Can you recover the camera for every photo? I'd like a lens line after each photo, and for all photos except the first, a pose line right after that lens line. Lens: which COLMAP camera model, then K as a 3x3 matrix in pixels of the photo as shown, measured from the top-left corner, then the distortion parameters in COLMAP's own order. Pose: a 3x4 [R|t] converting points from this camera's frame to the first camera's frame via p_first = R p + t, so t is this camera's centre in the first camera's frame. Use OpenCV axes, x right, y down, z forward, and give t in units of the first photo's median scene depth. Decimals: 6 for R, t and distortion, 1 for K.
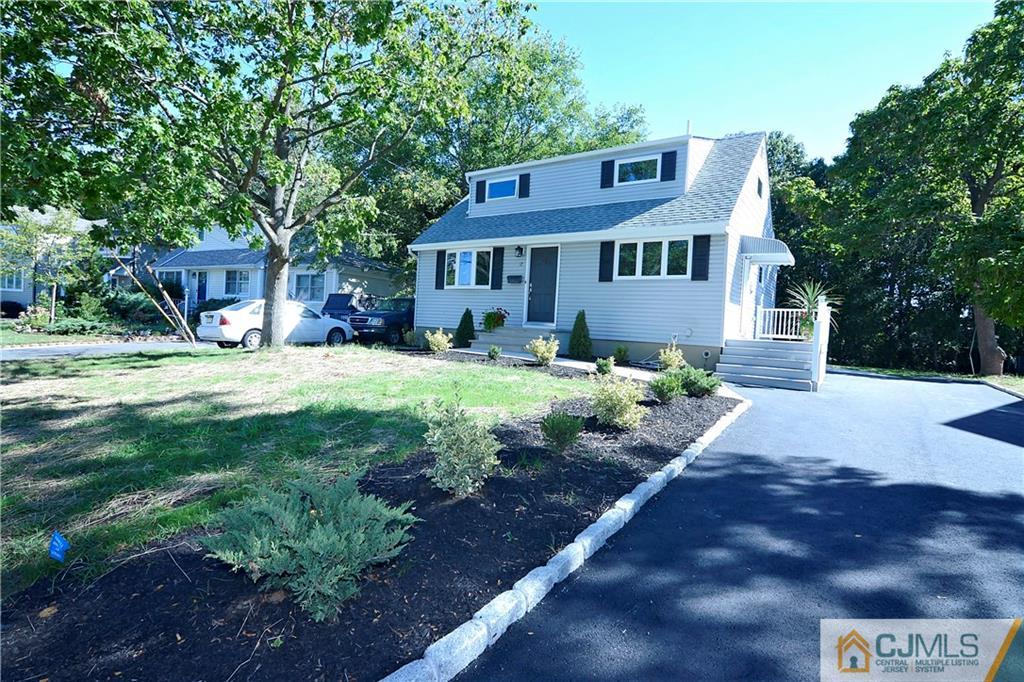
lens RADIAL K [[499.6, 0, 509.1], [0, 499.6, 340.2], [0, 0, 1]] dist [-0.018948, 0.001321]
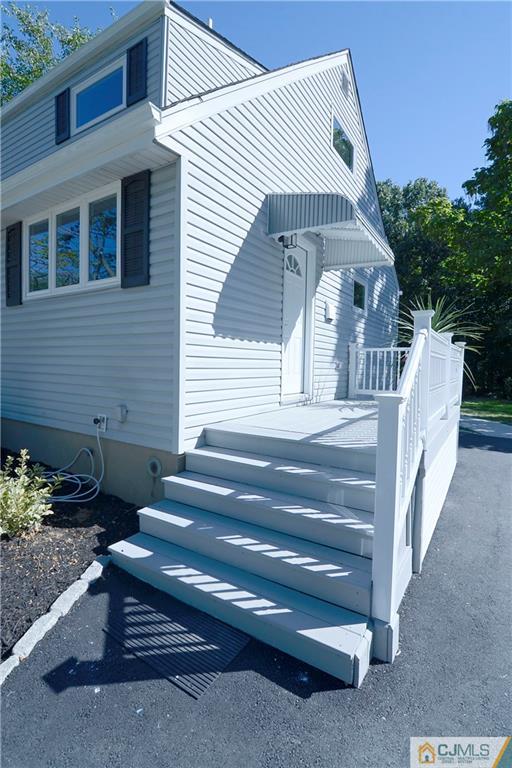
lens RADIAL K [[374.7, 0, 258.5], [0, 374.7, 382.5], [0, 0, 1]] dist [-0.018948, 0.001321]
pose [[0.998673, -0.031637, 0.040626, 0.393135], [0.030994, 0.999386, 0.016354, -0.036366], [-0.041118, -0.015074, 0.999041, 0.578771]]
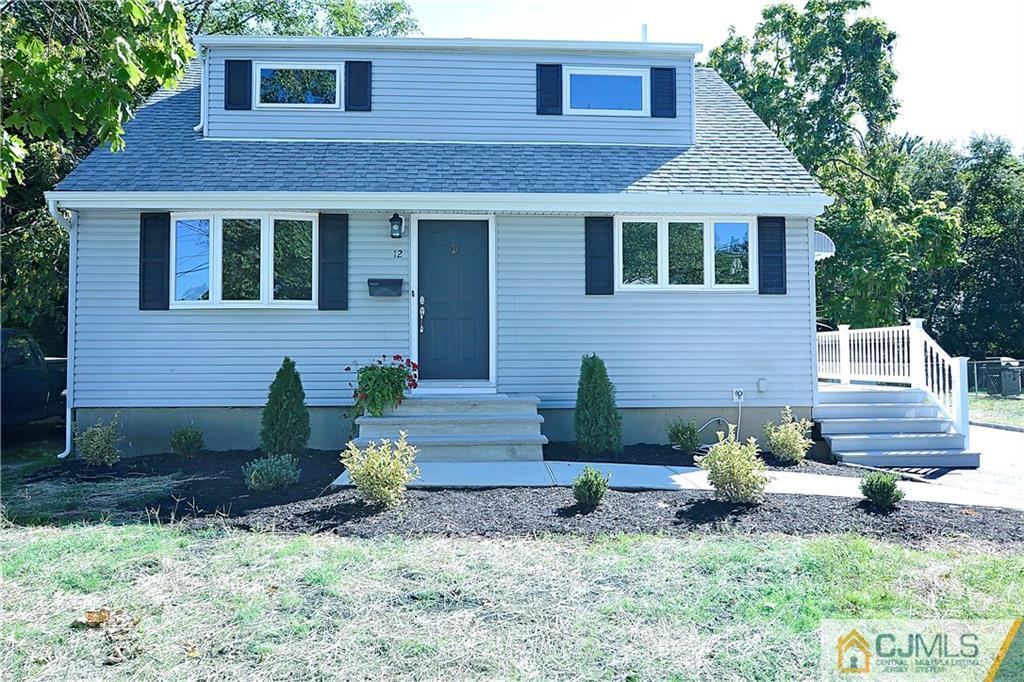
lens RADIAL K [[701.9, 0, 513.3], [0, 701.9, 333.3], [0, 0, 1]] dist [-0.027766, 0.001139]
pose [[0.788221, -0.037952, 0.614221, -0.299930], [0.060286, 0.998058, -0.015695, -0.067132], [-0.612432, 0.049400, 0.788978, 0.457954]]
